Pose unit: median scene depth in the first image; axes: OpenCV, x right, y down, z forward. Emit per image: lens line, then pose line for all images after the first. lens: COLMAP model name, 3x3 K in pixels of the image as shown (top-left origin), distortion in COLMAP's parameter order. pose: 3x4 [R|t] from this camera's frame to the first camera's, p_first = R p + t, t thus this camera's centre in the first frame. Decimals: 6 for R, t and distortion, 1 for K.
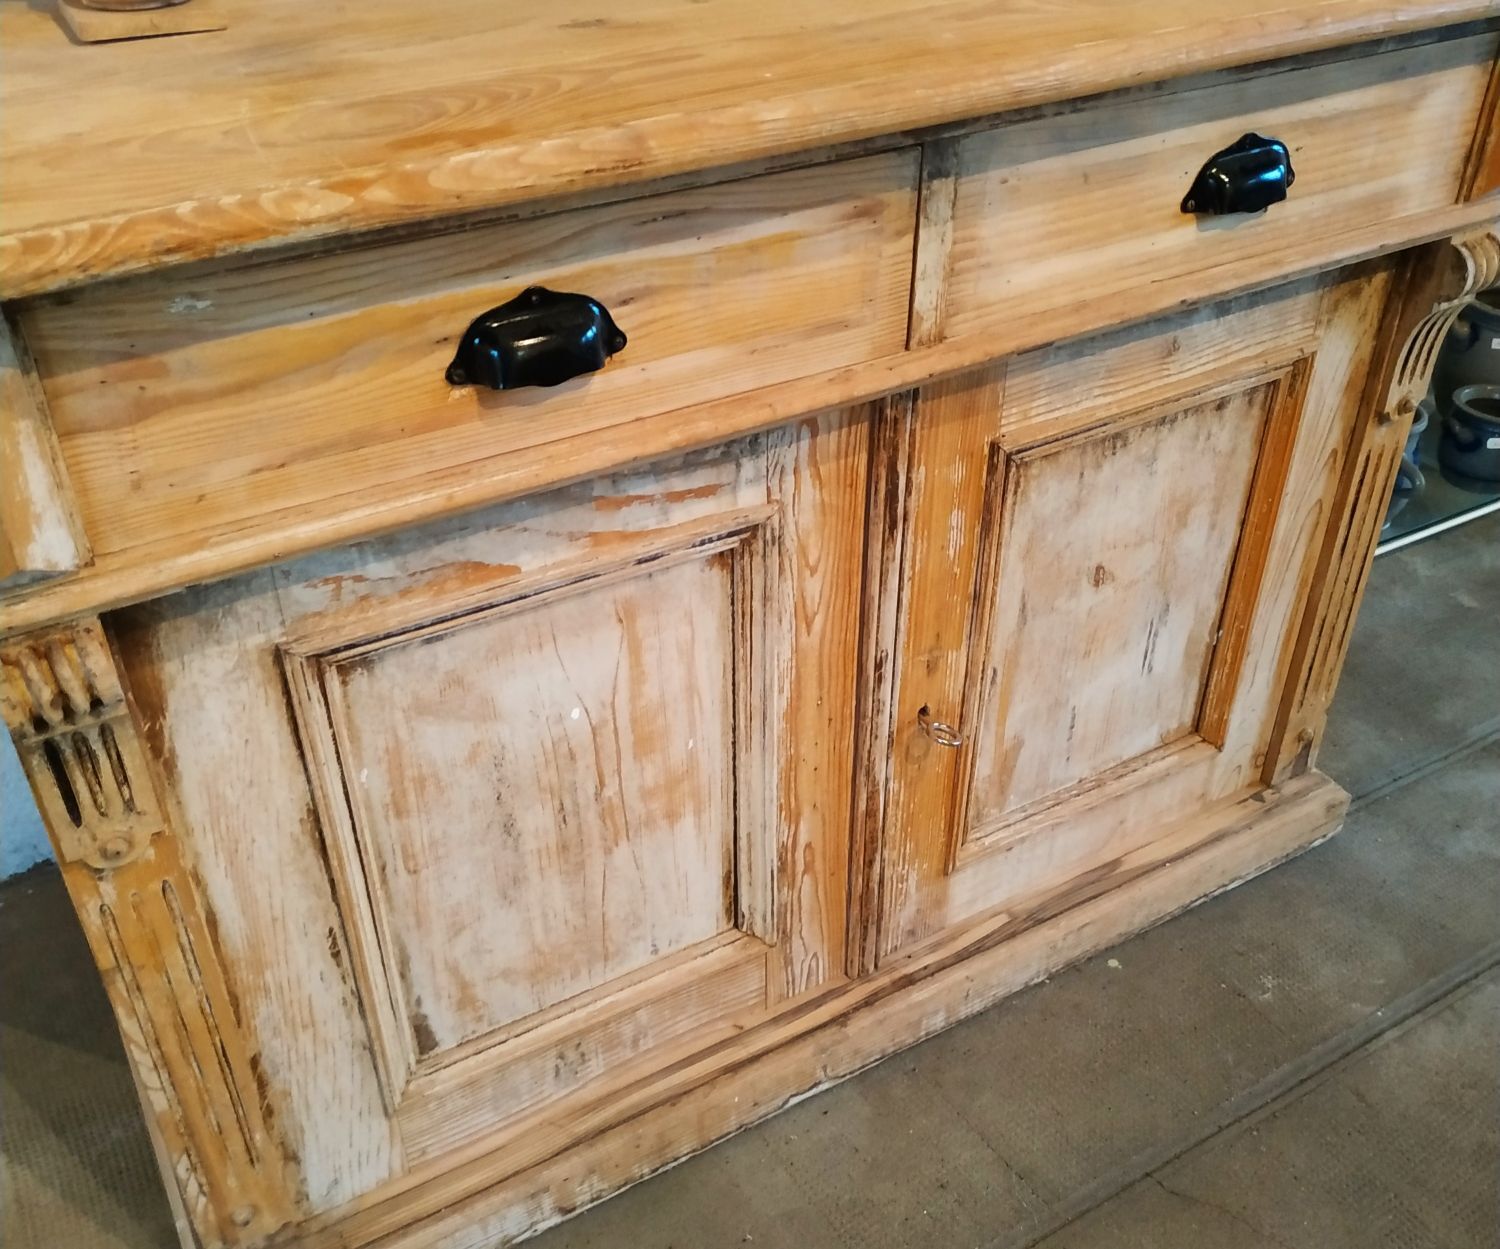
lens RADIAL K [[1456.2, 0, 744.1], [0, 1456.2, 635.8], [0, 0, 1]] dist [0.010480, 0.000000]
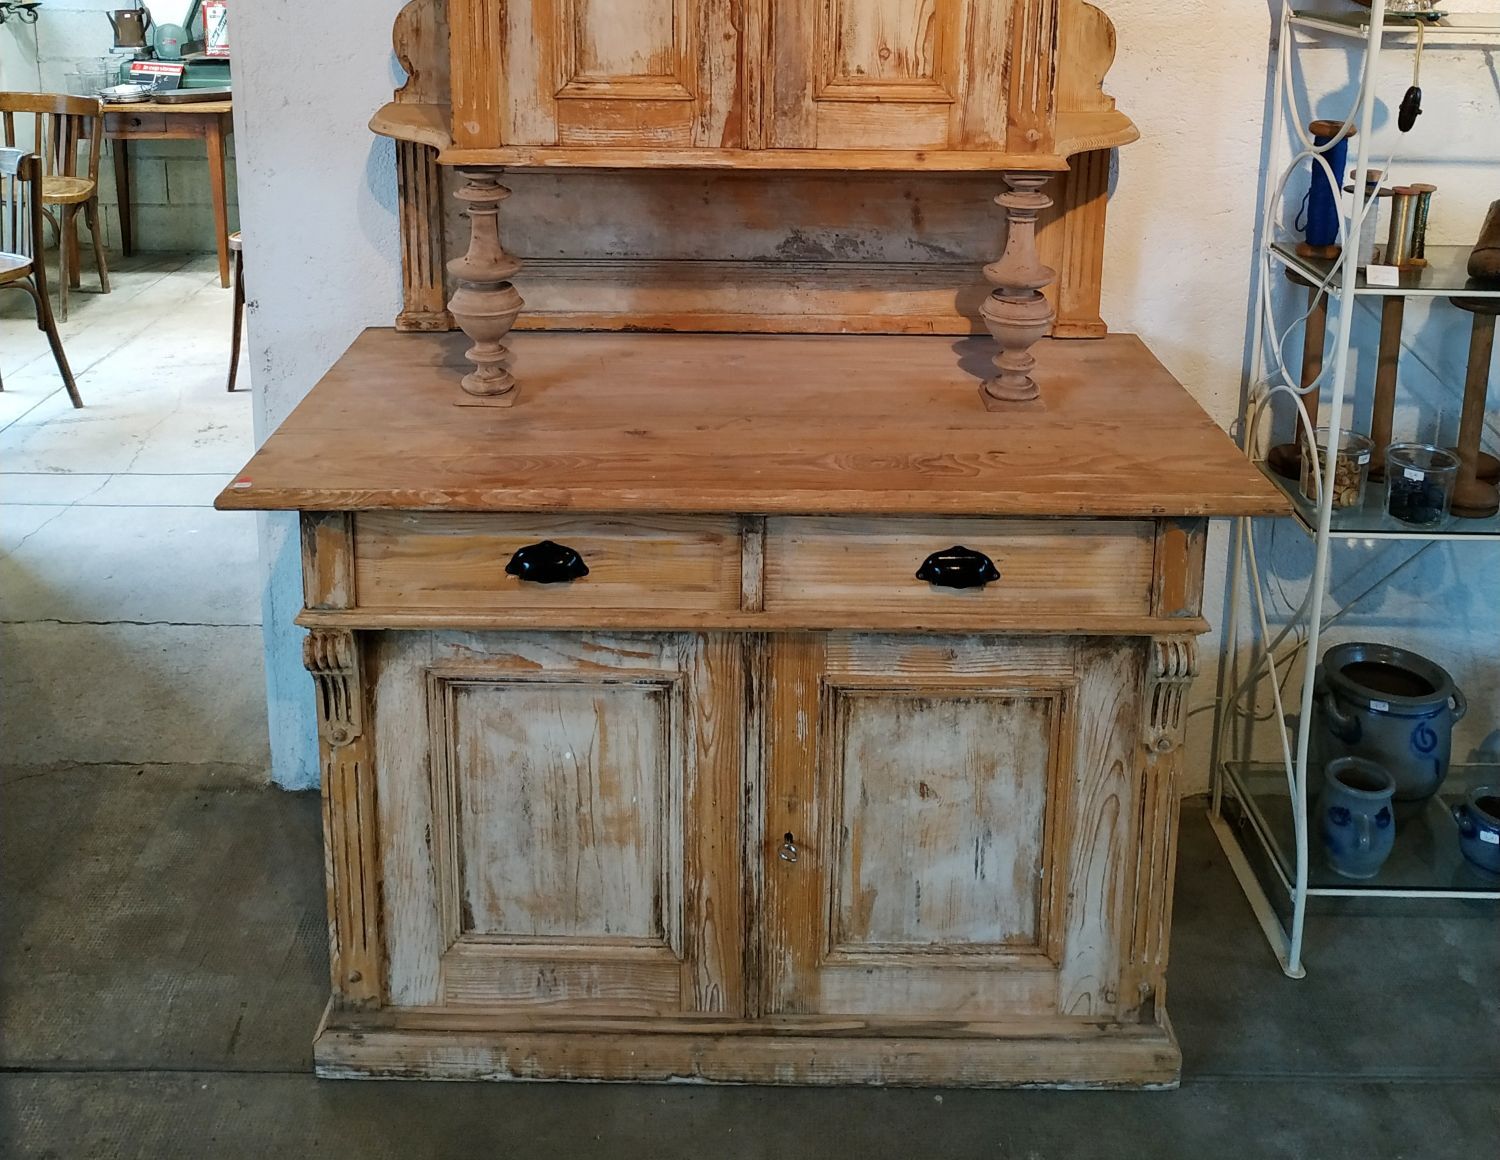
lens RADIAL K [[1434.0, 0, 733.8], [0, 1434.0, 174.5], [0, 0, 1]] dist [-0.020714, 0.000000]
pose [[0.858379, 0.103879, -0.502388, 0.828210], [-0.305321, 0.890411, -0.337560, -0.052995], [0.412266, 0.443145, 0.796027, -0.672946]]
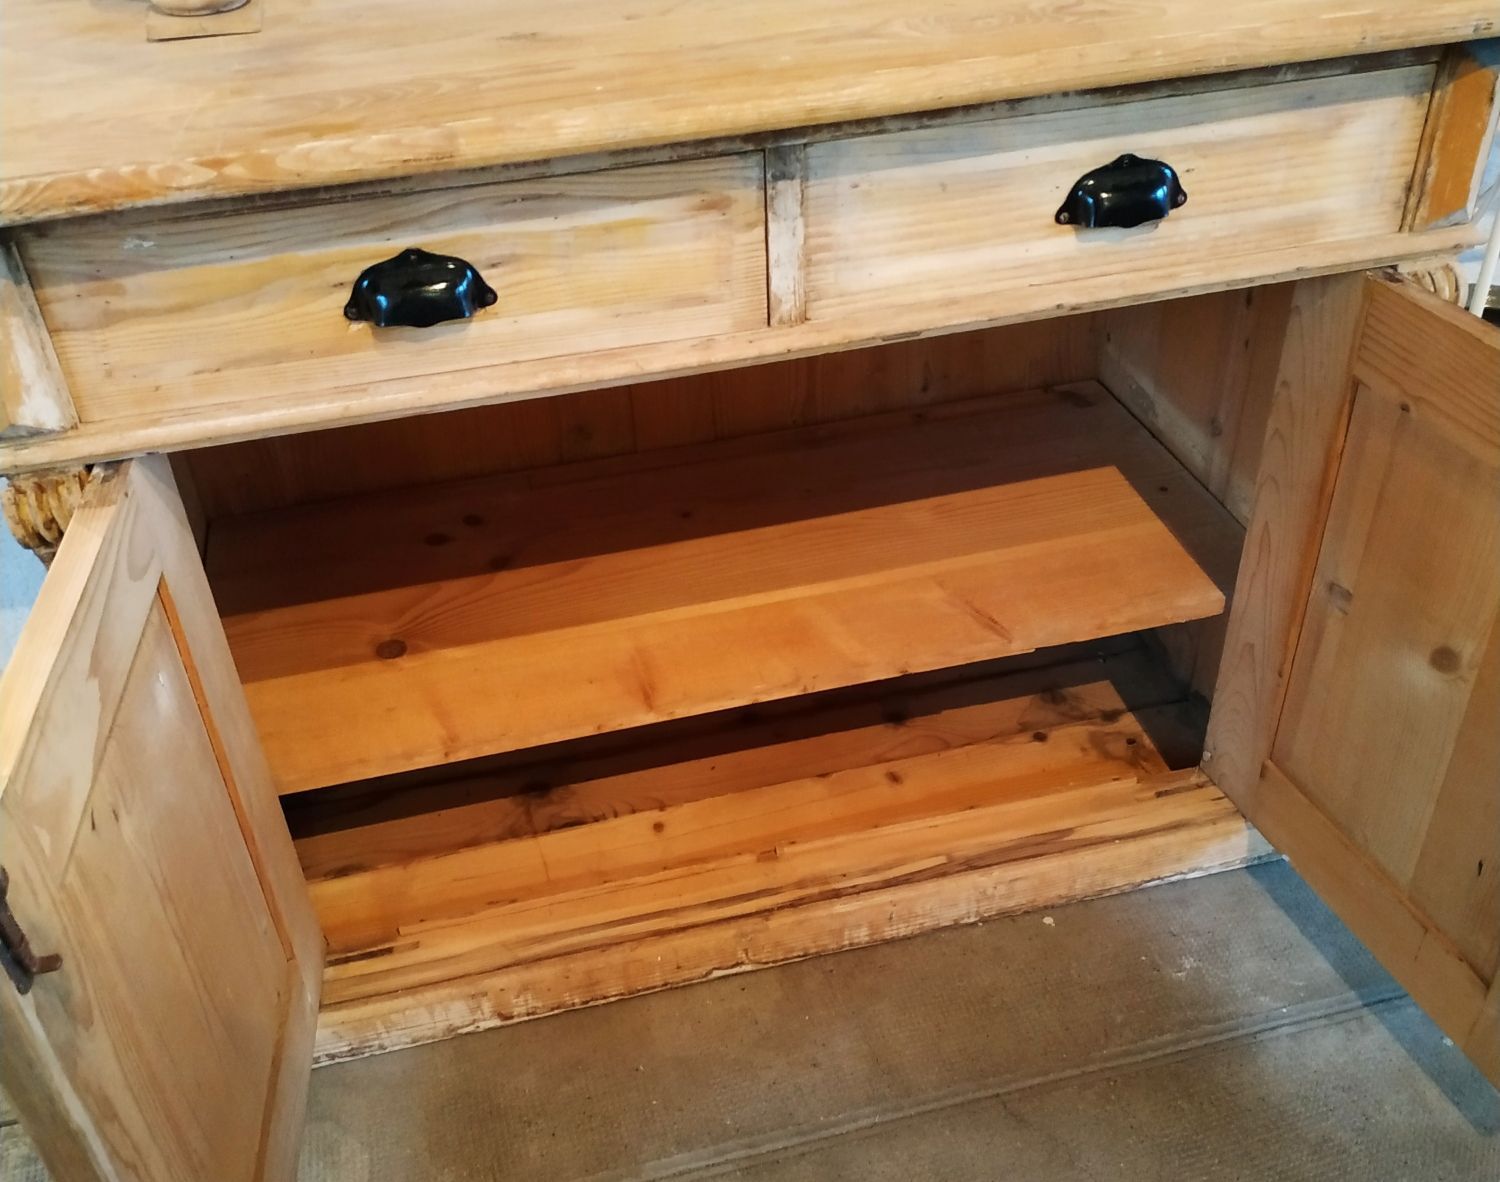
lens RADIAL K [[1453.0, 0, 743.9], [0, 1453.0, 706.7], [0, 0, 1]] dist [0.003567, 0.000000]
pose [[0.957538, 0.147272, -0.247853, 0.344086], [-0.131043, 0.988075, 0.080845, 0.011598], [0.256804, -0.044932, 0.965419, -0.119721]]
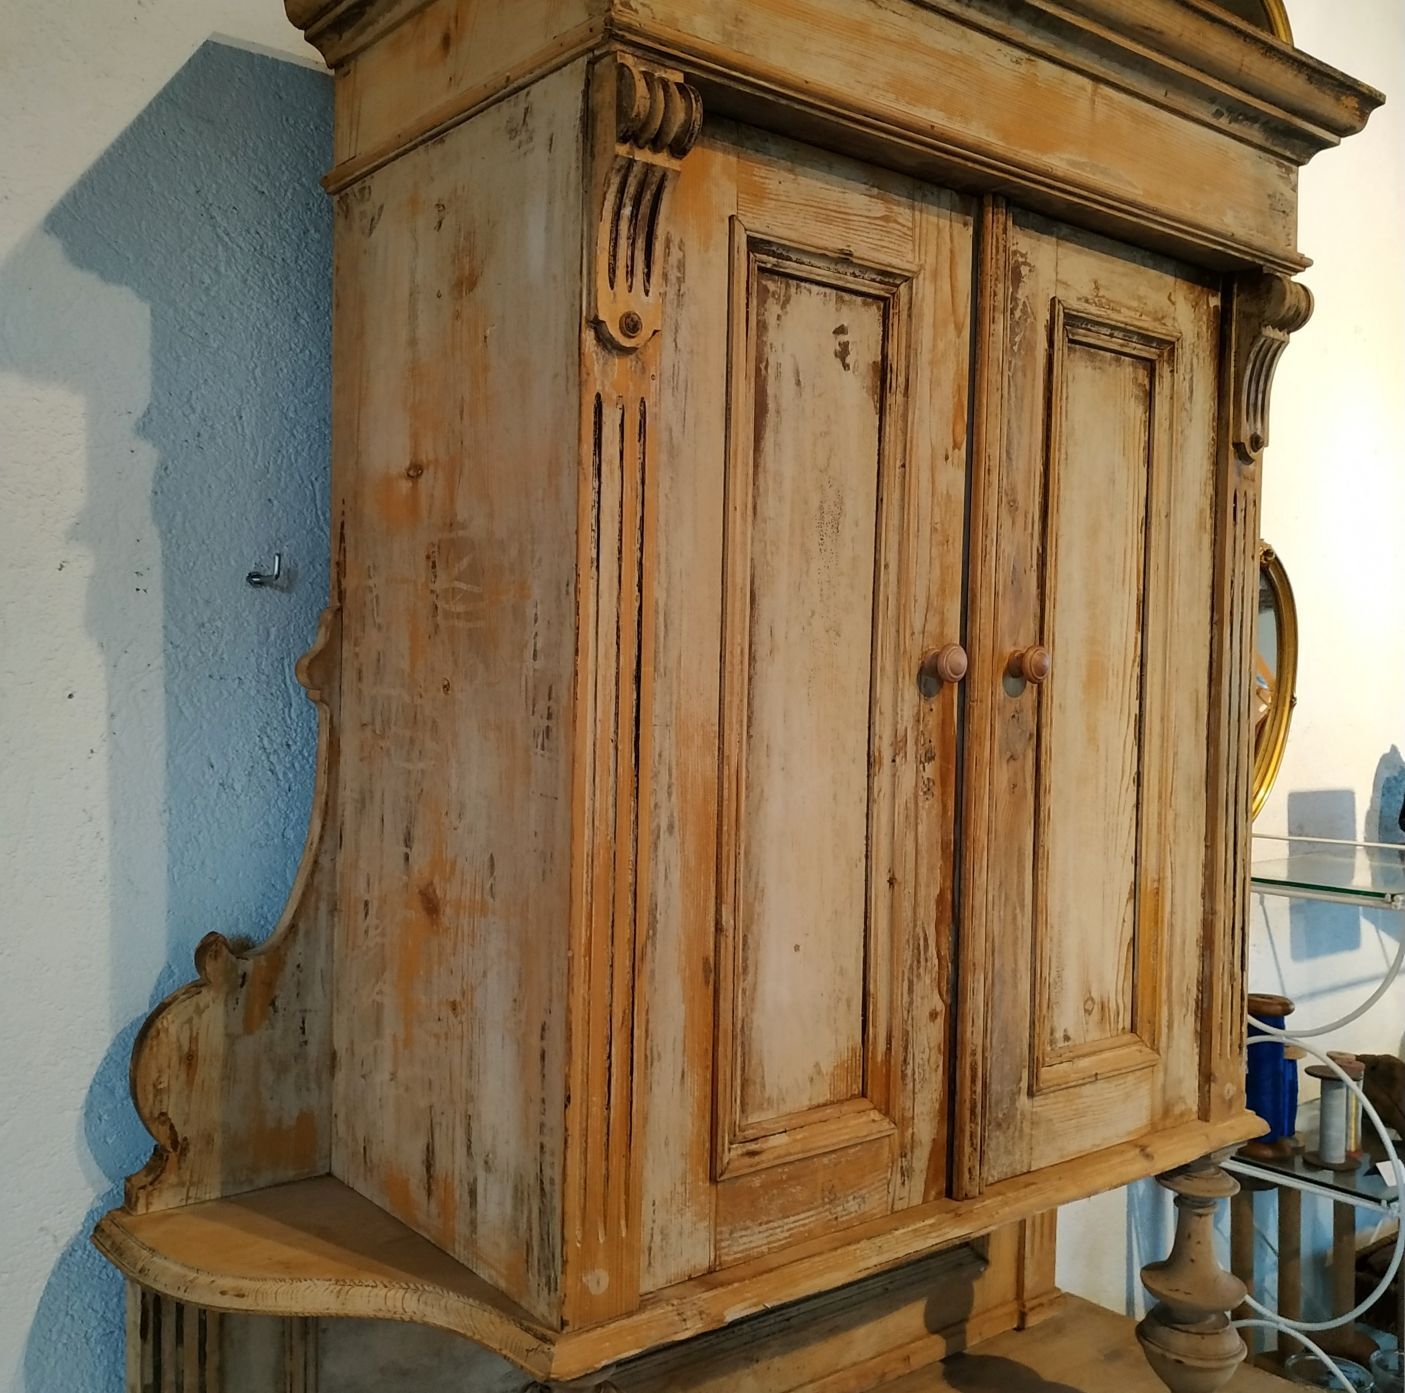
lens RADIAL K [[1456.7, 0, 657.1], [0, 1456.7, 682.8], [0, 0, 1]] dist [0.000135, 0.000000]
pose [[0.991753, 0.004932, 0.128067, -0.367196], [0.069902, 0.816729, -0.572771, -0.376467], [-0.107421, 0.577000, 0.809649, -0.362026]]
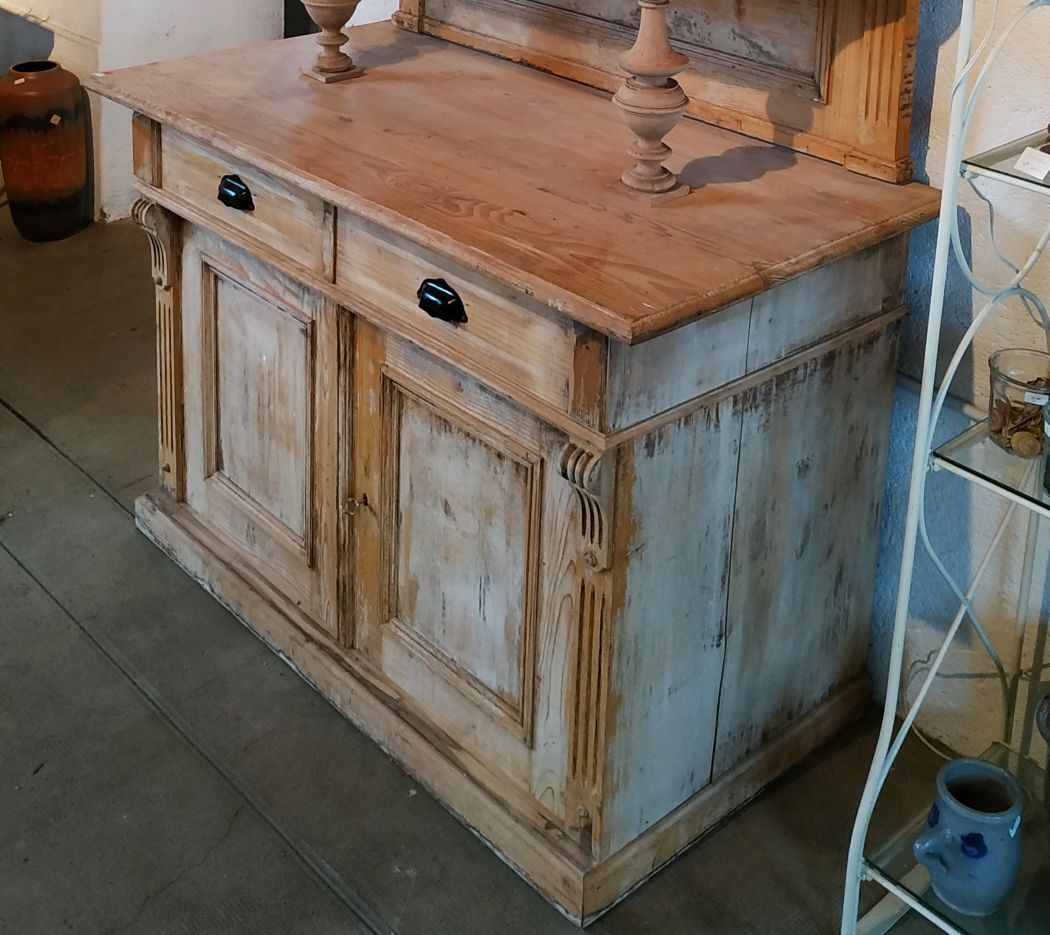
lens RADIAL K [[1436.4, 0, 492.8], [0, 1436.4, -47.2], [0, 0, 1]] dist [-0.031758, 0.000000]
pose [[0.203137, 0.192447, -0.960052, 1.836627], [-0.591562, 0.805442, 0.036286, -0.695282], [0.780250, 0.560559, 0.277460, 0.224141]]
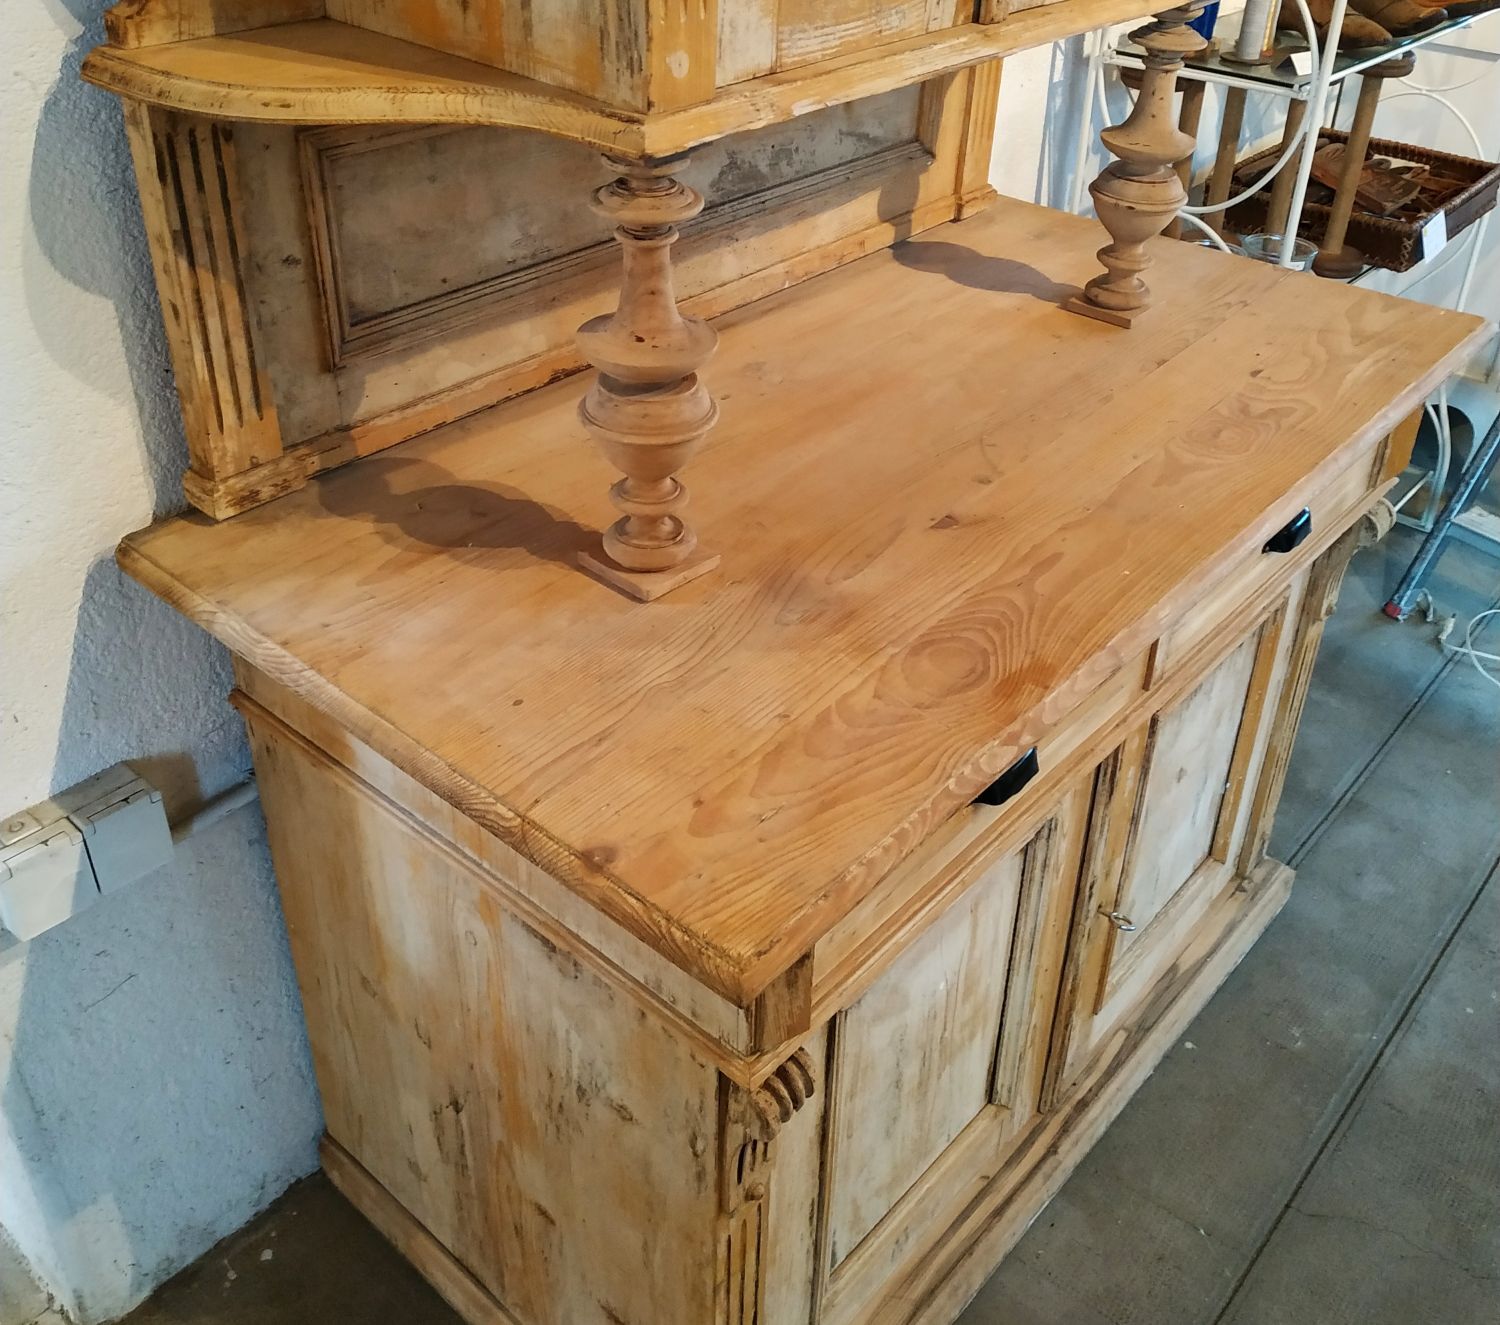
lens RADIAL K [[1458.8, 0, 752.0], [0, 1458.8, 538.3], [0, 0, 1]] dist [0.004316, 0.000000]
pose [[0.948755, -0.144175, 0.281207, -0.520824], [0.166527, 0.984379, -0.057149, -0.263895], [-0.268575, 0.101049, 0.957944, -0.243757]]
